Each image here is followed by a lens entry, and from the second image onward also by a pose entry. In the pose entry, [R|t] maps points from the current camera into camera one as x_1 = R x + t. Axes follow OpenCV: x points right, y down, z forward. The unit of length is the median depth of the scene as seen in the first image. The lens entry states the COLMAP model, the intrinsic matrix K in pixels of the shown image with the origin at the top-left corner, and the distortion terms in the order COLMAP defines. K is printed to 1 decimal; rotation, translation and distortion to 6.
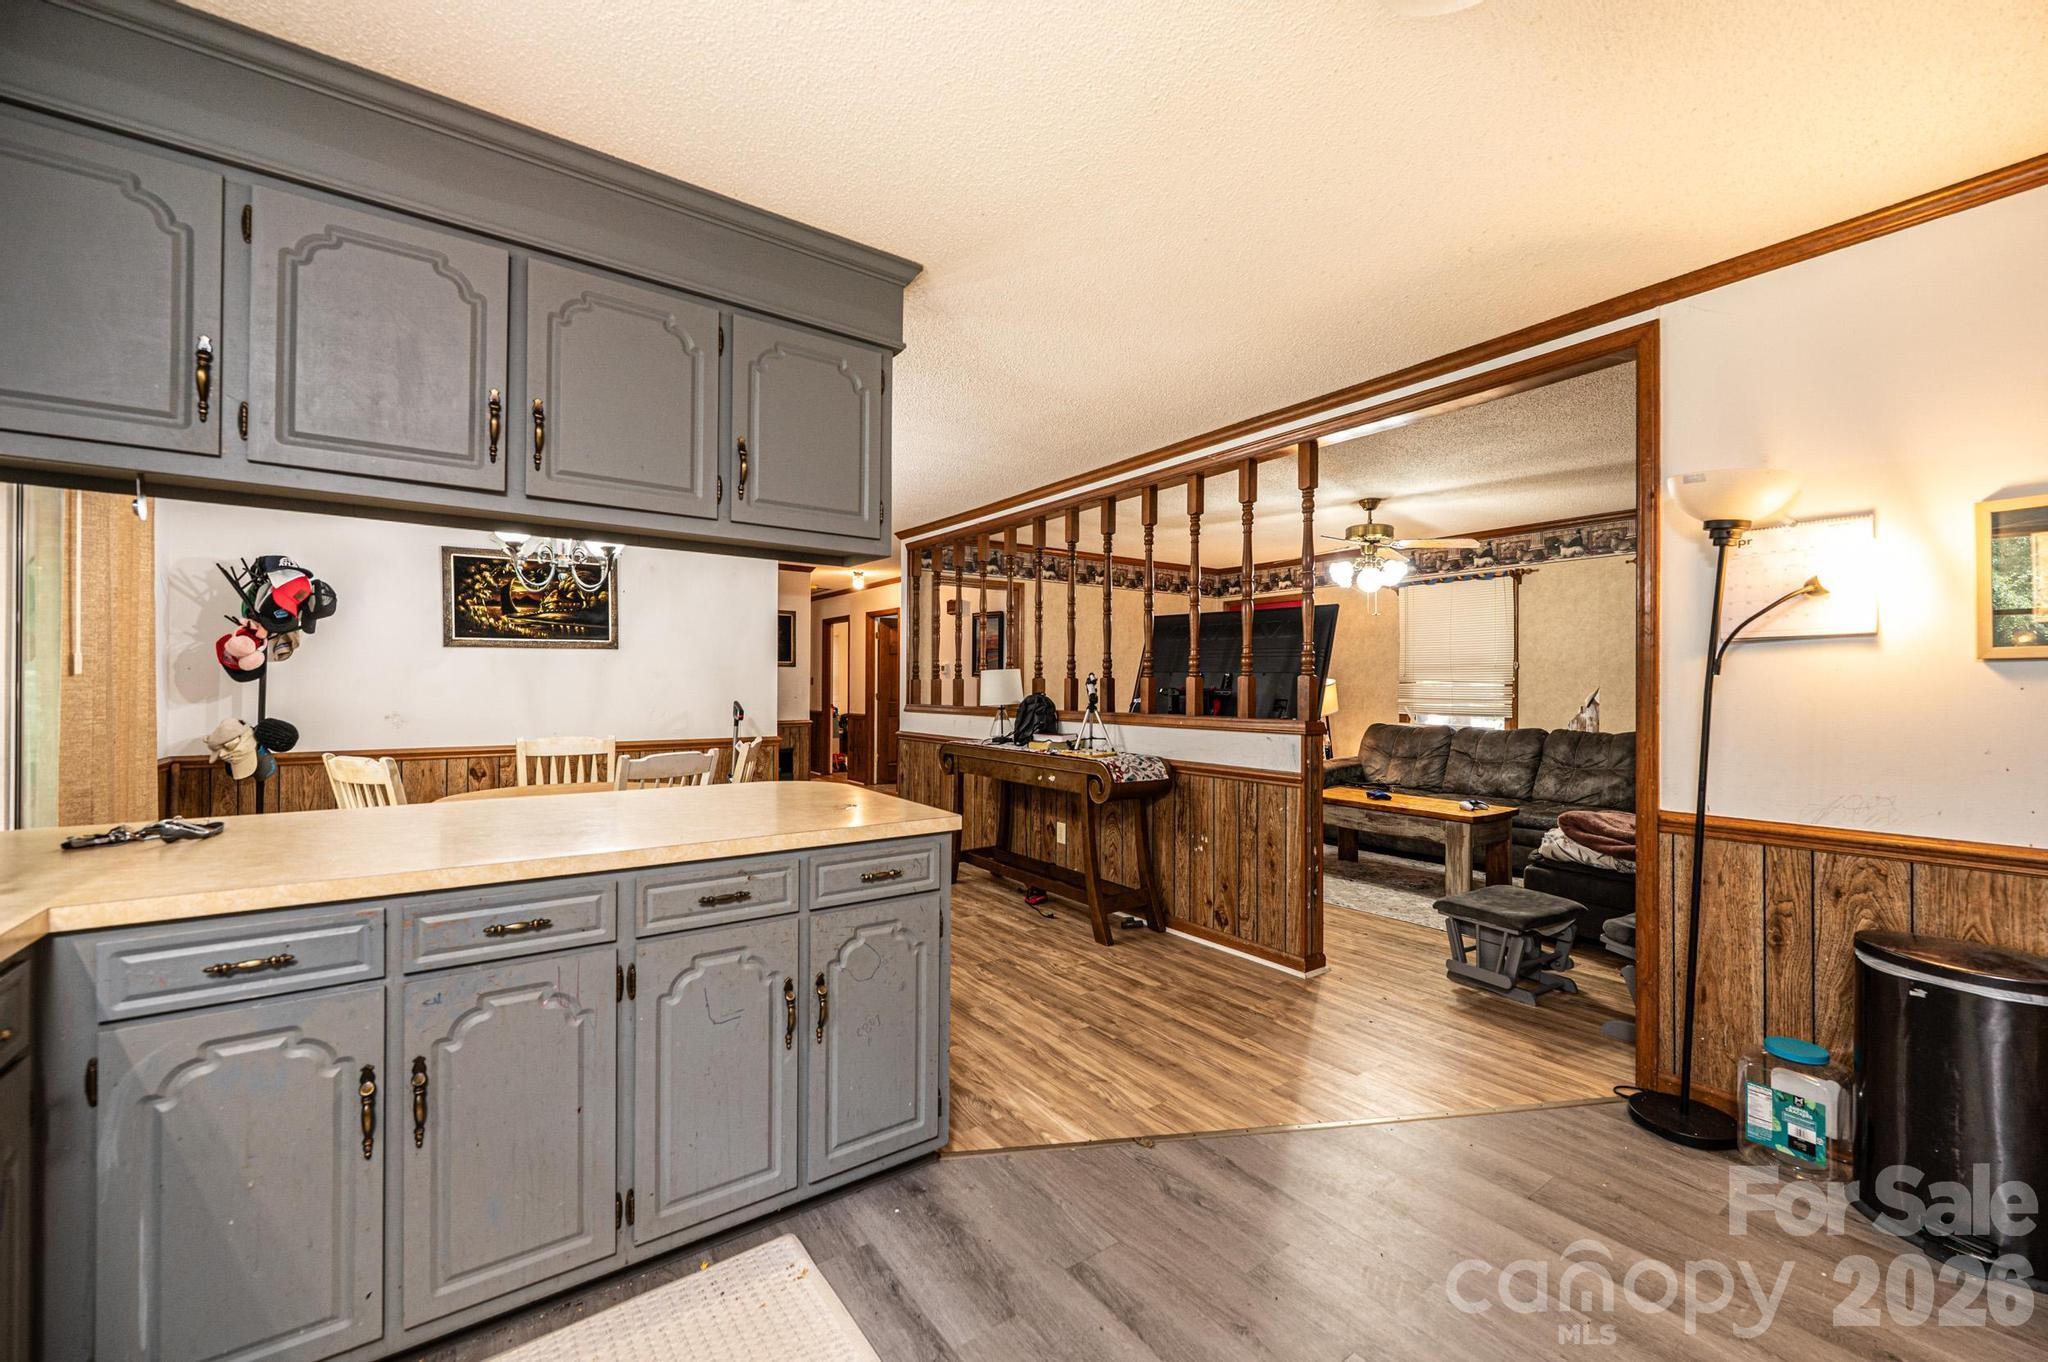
lens RADIAL K [[813.0, 0, 1026.6], [0, 813.0, 682.2], [0, 0, 1]] dist [-0.000890, -0.000259]
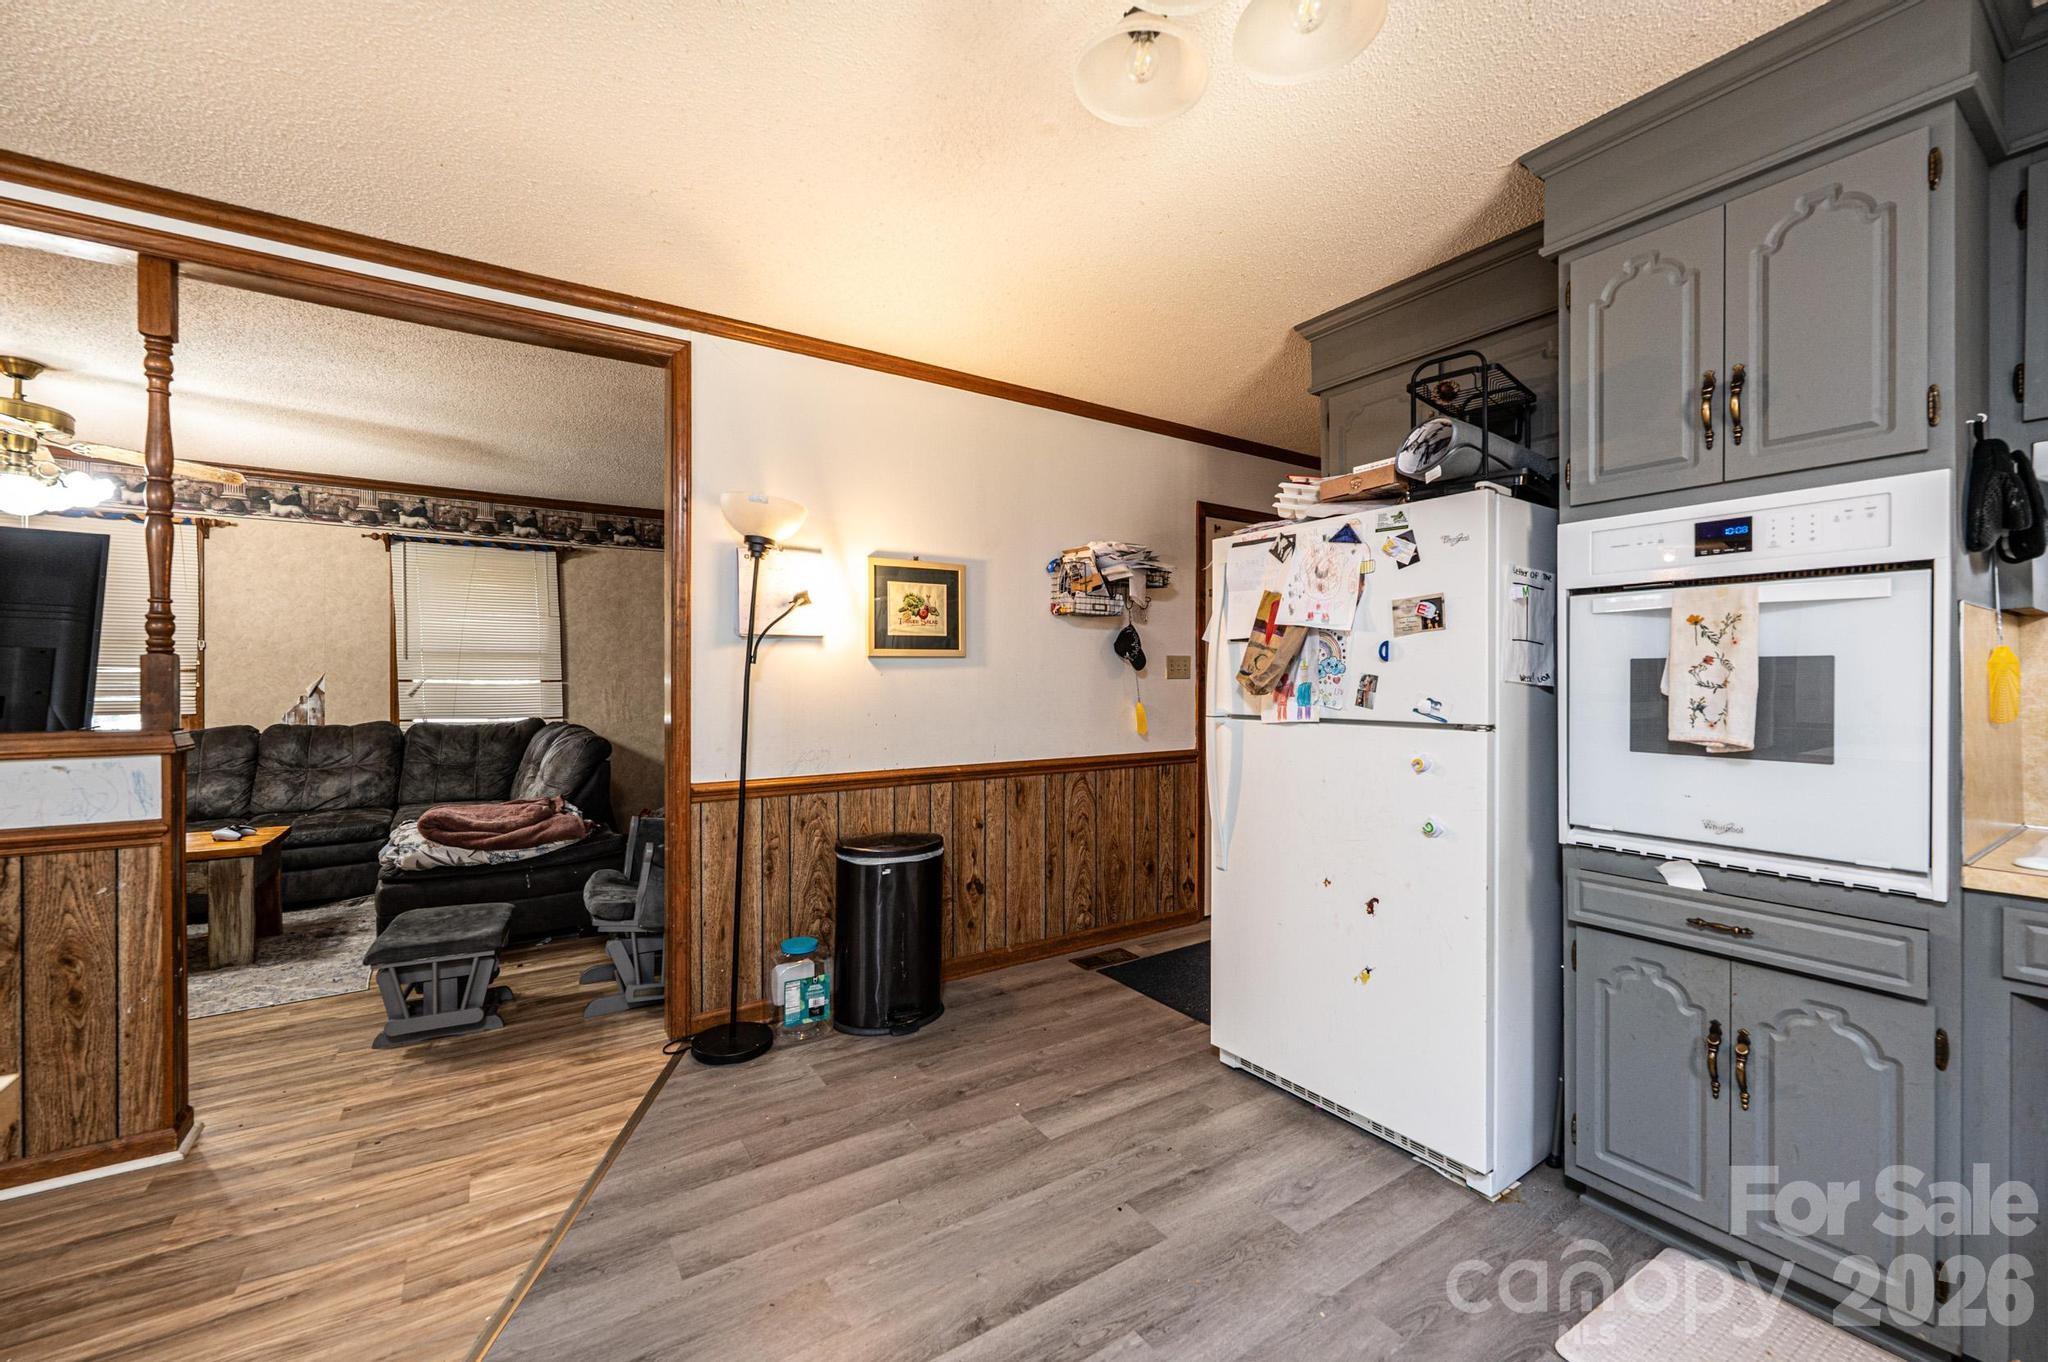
lens RADIAL K [[813.0, 0, 1026.6], [0, 813.0, 682.2], [0, 0, 1]] dist [-0.000890, -0.000259]
pose [[0.039790, -0.010583, 0.999152, -0.168273], [-0.006723, 0.999918, 0.010859, 0.001304], [-0.999185, -0.007149, 0.039715, 0.261096]]
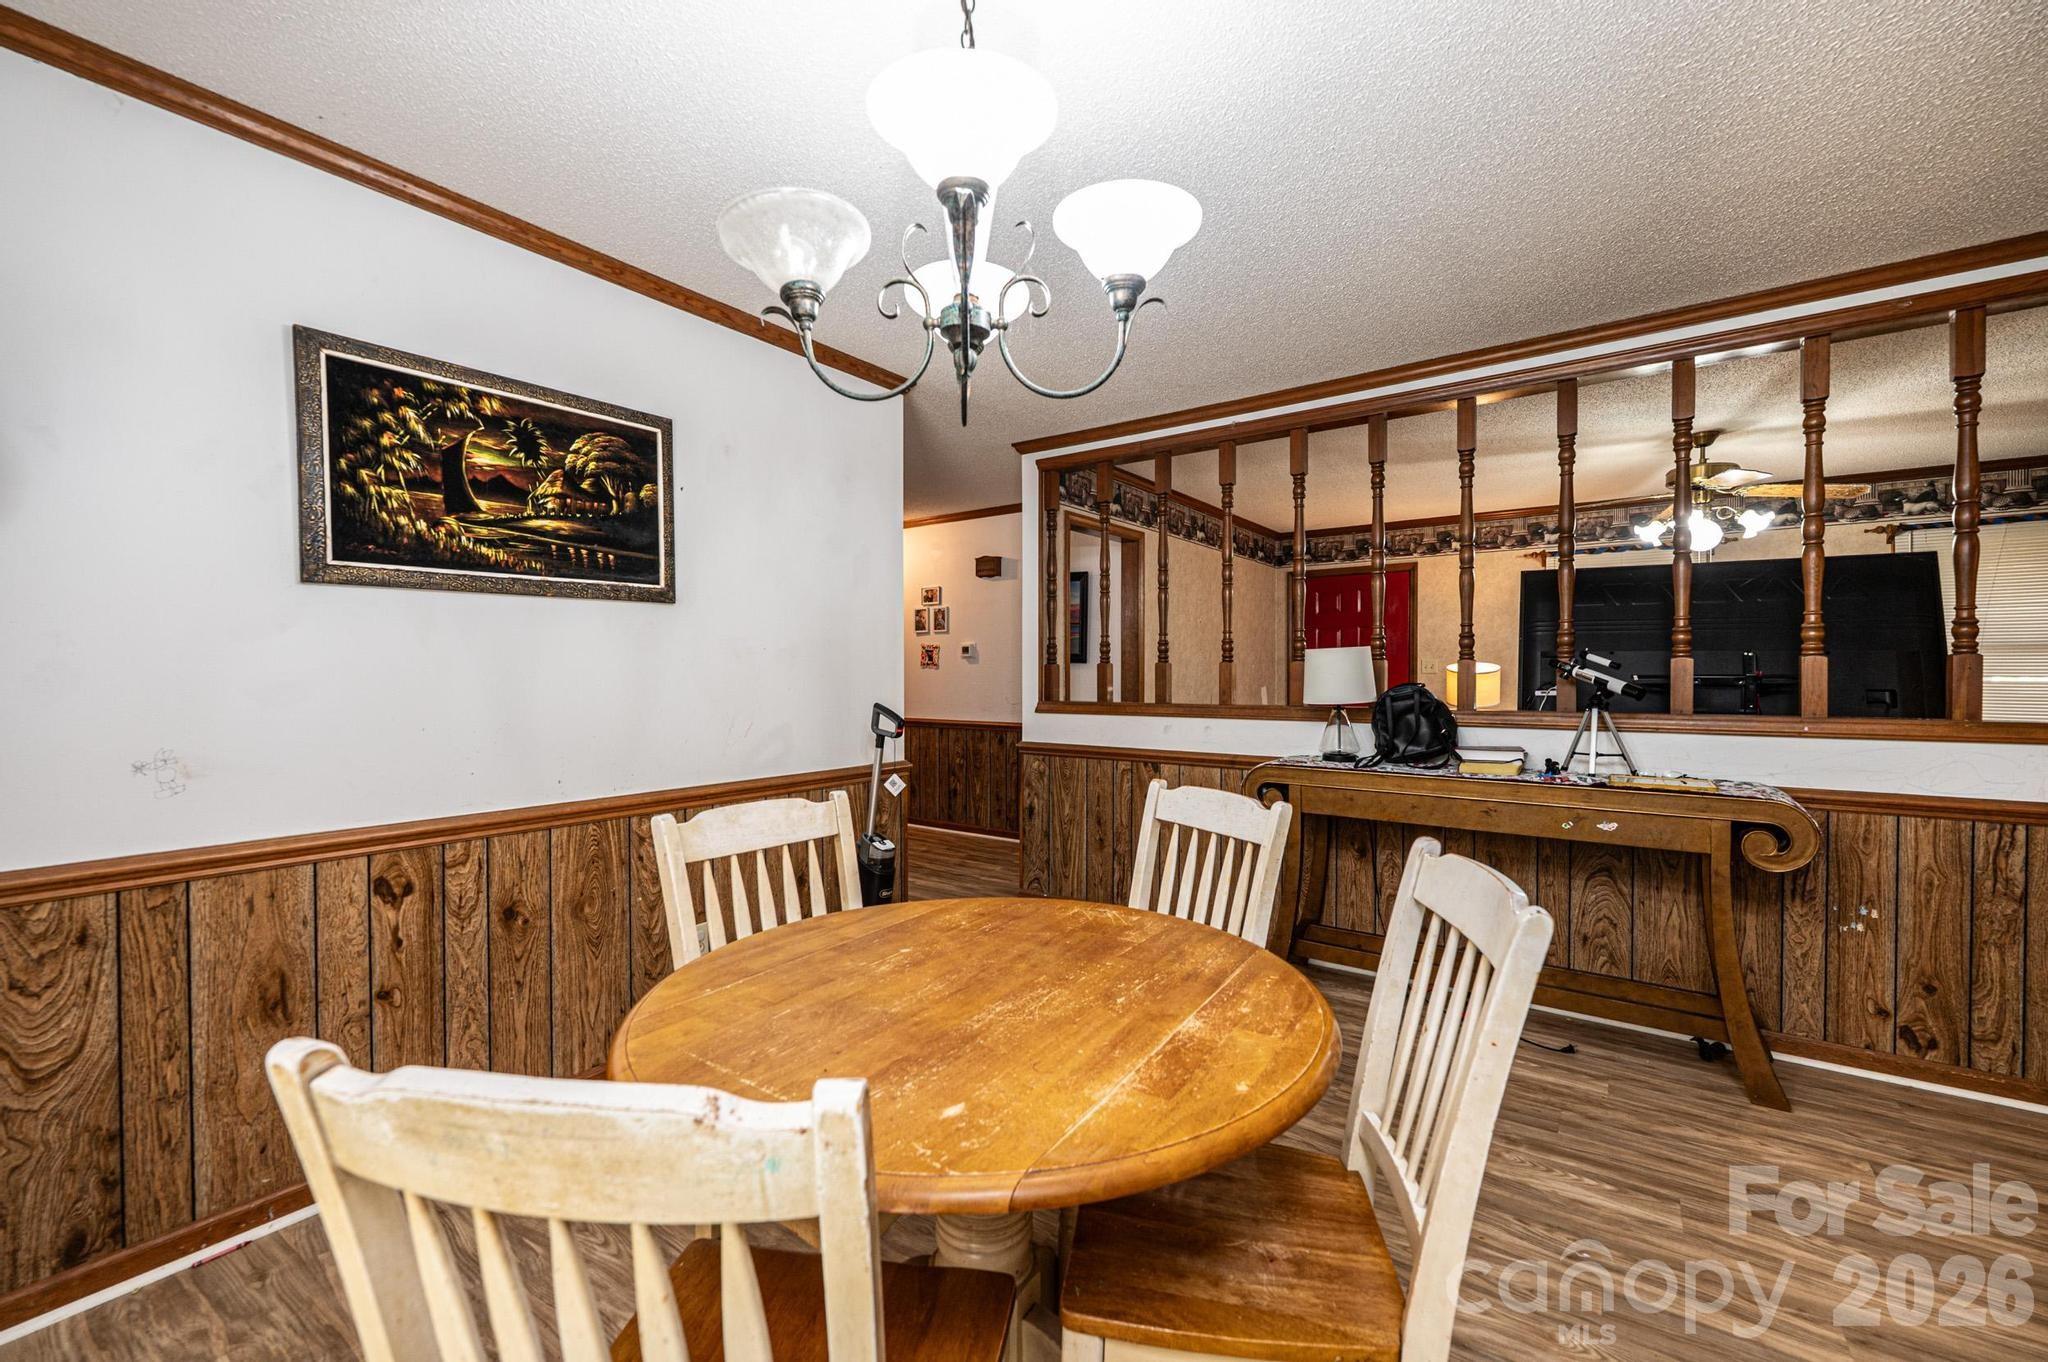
lens RADIAL K [[817.0, 0, 1028.0], [0, 817.0, 681.7], [0, 0, 1]] dist [0.000911, -0.000050]
pose [[0.949830, -0.009265, 0.312630, -0.505274], [0.004791, 0.999875, 0.015075, 0.000693], [-0.312730, -0.012821, 0.949755, 0.508263]]
